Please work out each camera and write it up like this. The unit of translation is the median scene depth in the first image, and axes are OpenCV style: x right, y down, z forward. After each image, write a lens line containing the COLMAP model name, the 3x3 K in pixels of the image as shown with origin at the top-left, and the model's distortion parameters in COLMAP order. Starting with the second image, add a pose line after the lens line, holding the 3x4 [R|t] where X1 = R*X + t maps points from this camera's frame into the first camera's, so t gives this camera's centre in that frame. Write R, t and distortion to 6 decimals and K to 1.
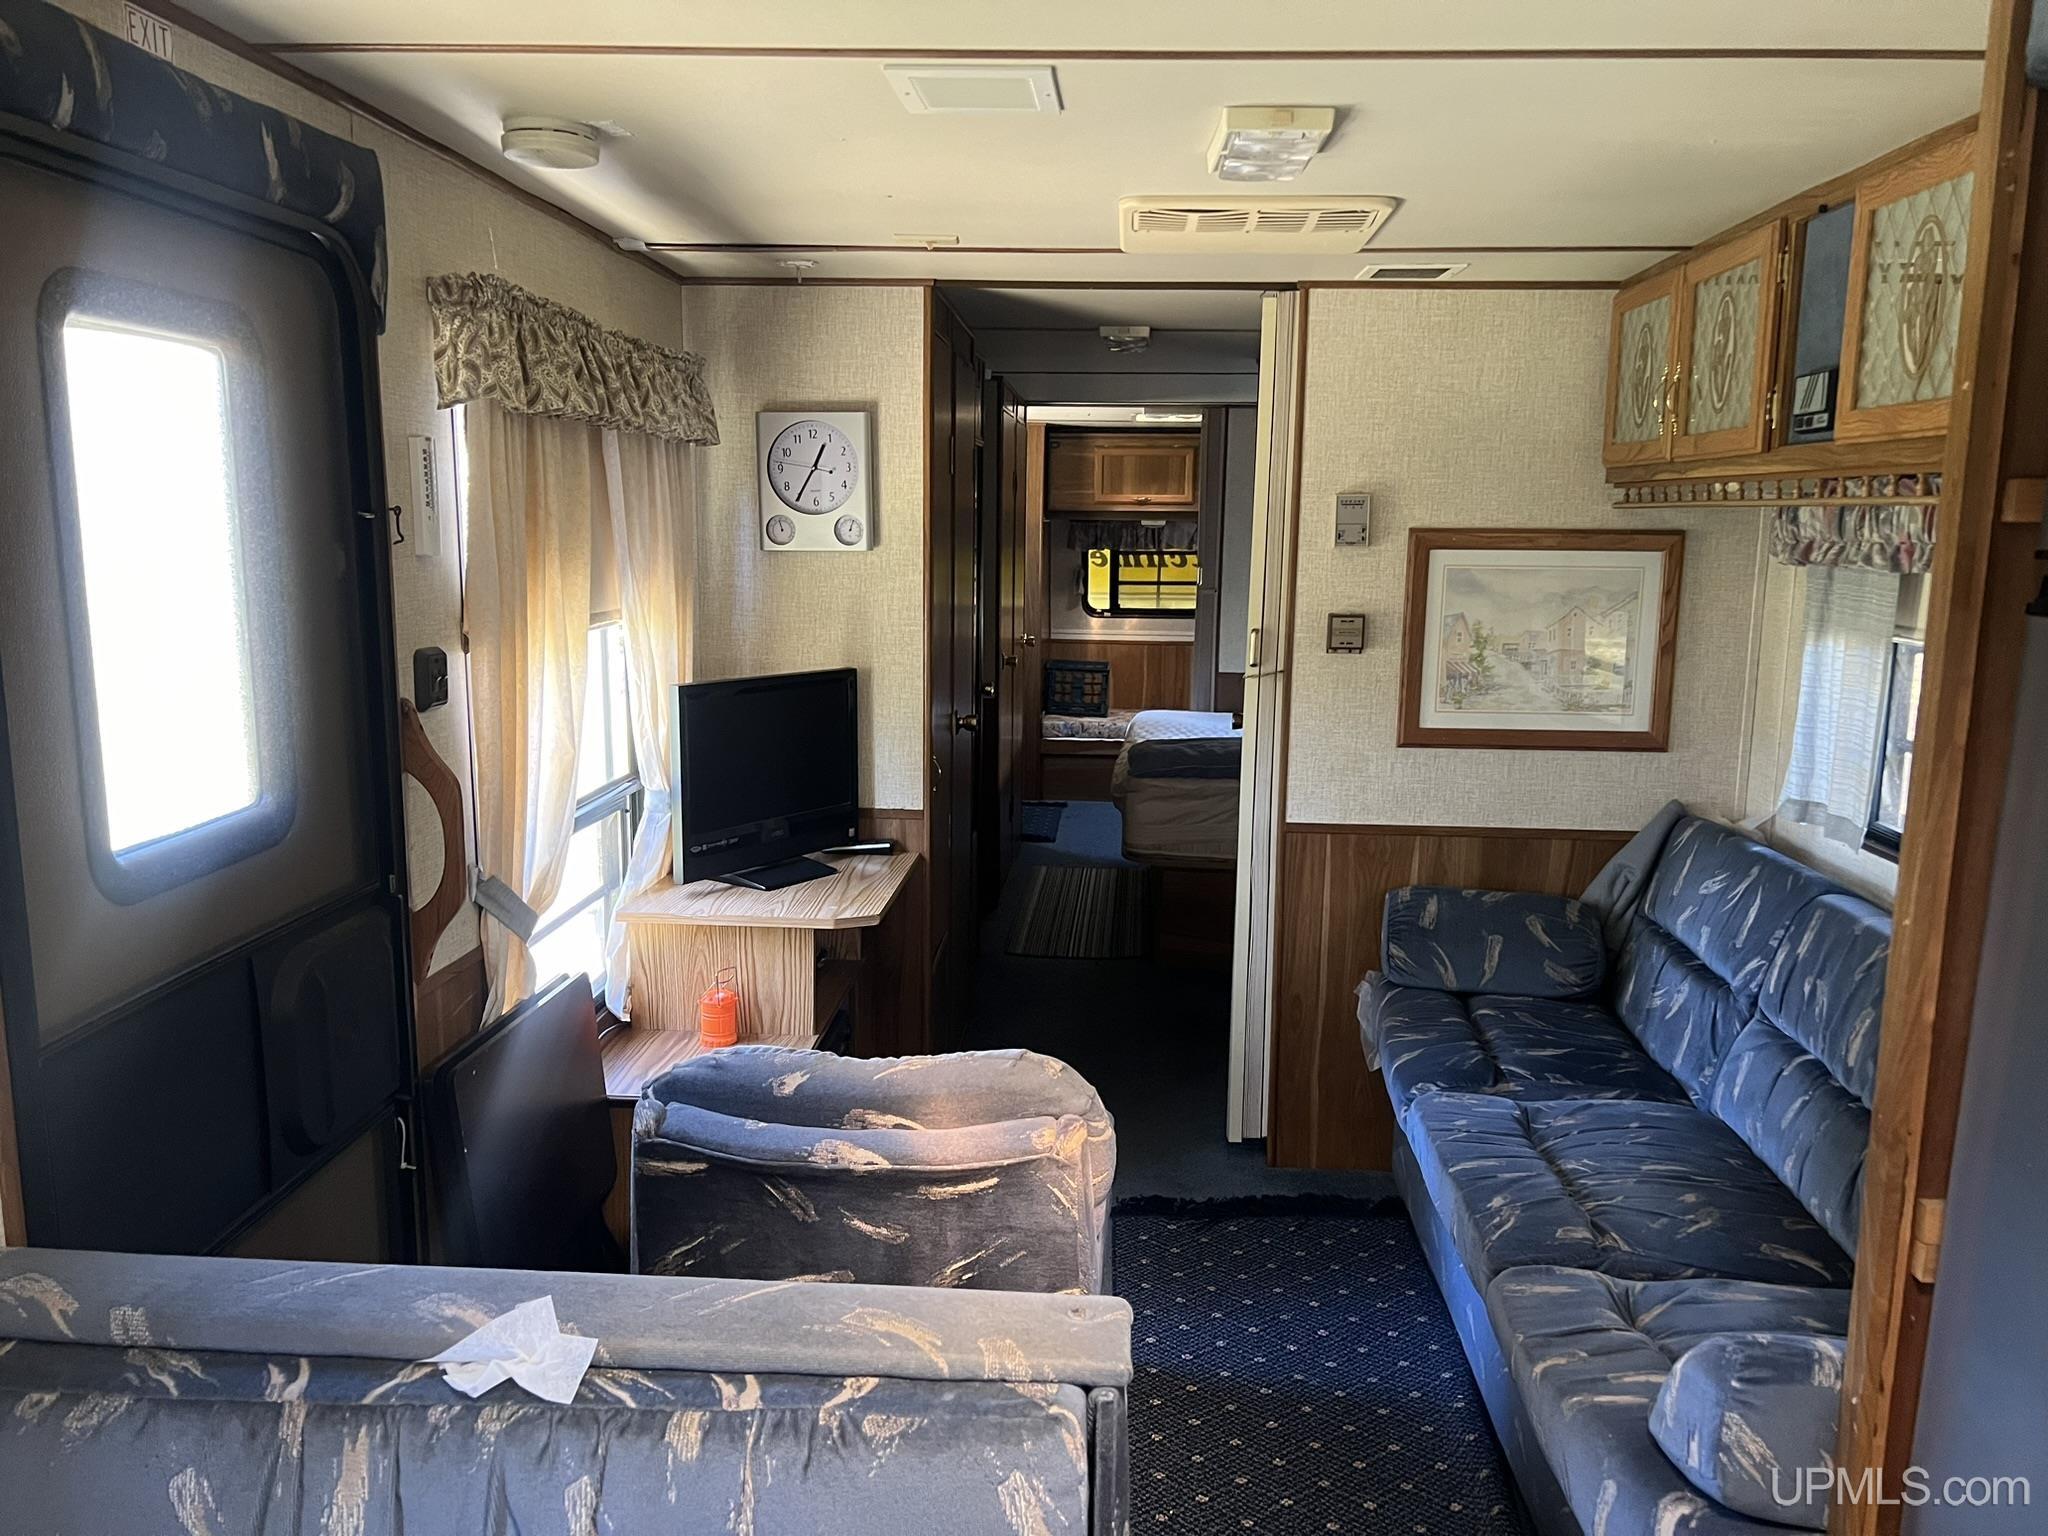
lens RADIAL K [[1543.6, 0, 1024.0], [0, 1543.6, 768.0], [0, 0, 1]] dist [0.100679, -0.000388]
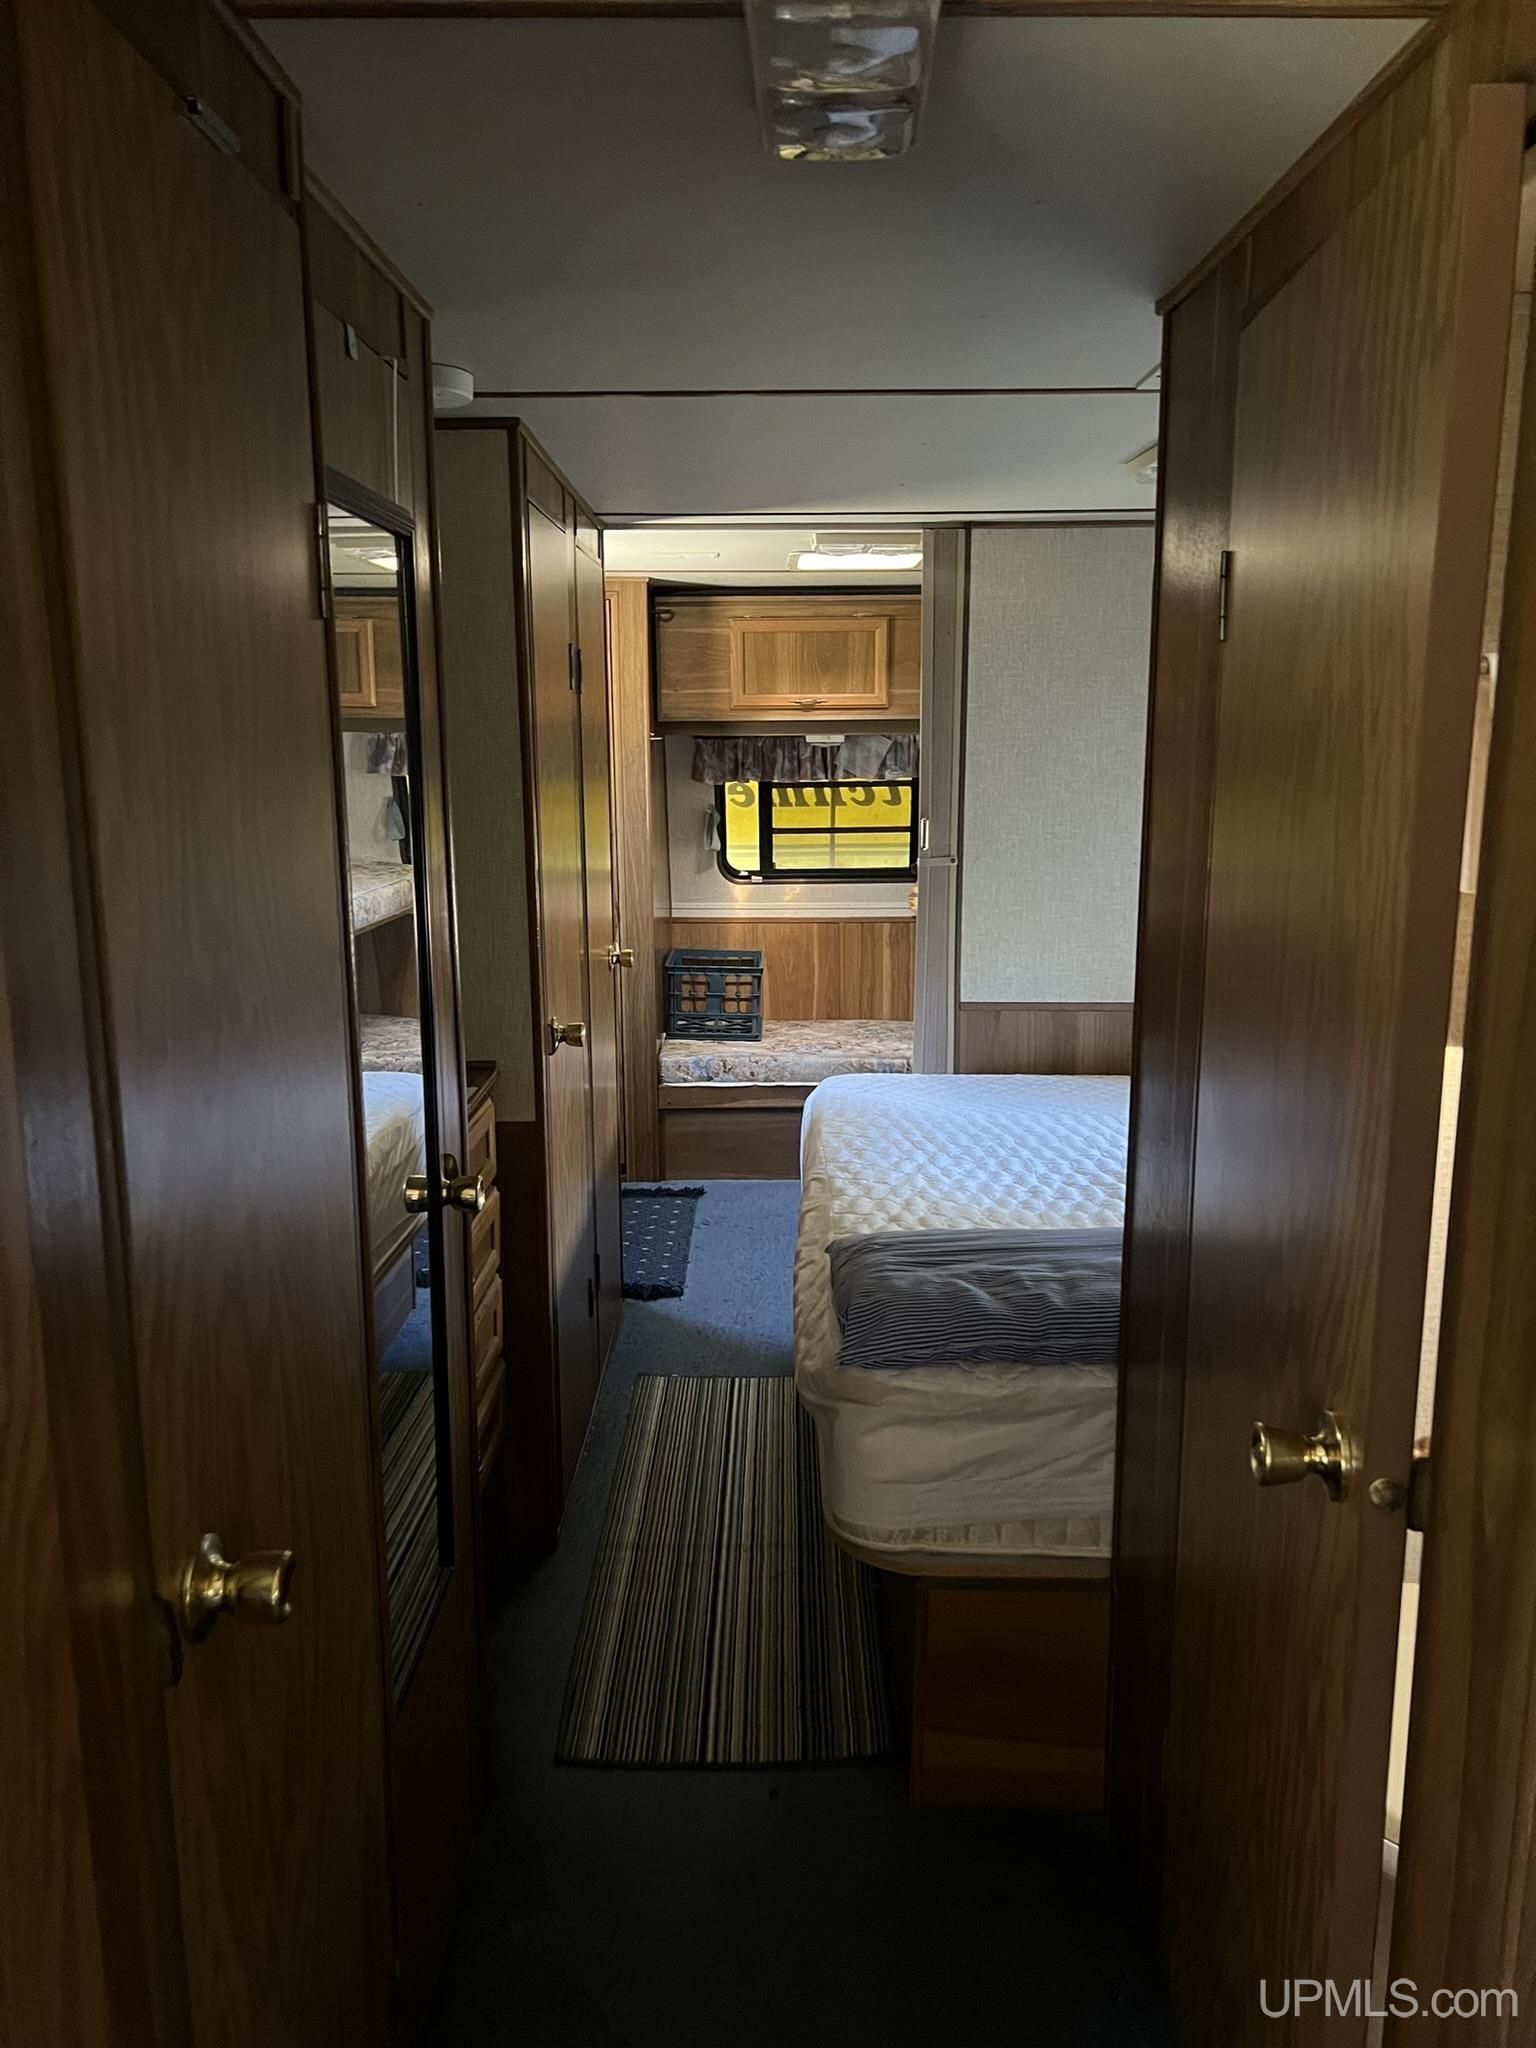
lens RADIAL K [[1543.6, 0, 768.0], [0, 1543.6, 1024.0], [0, 0, 1]] dist [0.100679, -0.000388]
pose [[0.997457, -0.031849, 0.063760, 0.015152], [0.030171, 0.999177, 0.027106, -0.057078], [-0.064571, -0.025113, 0.997597, 0.350940]]
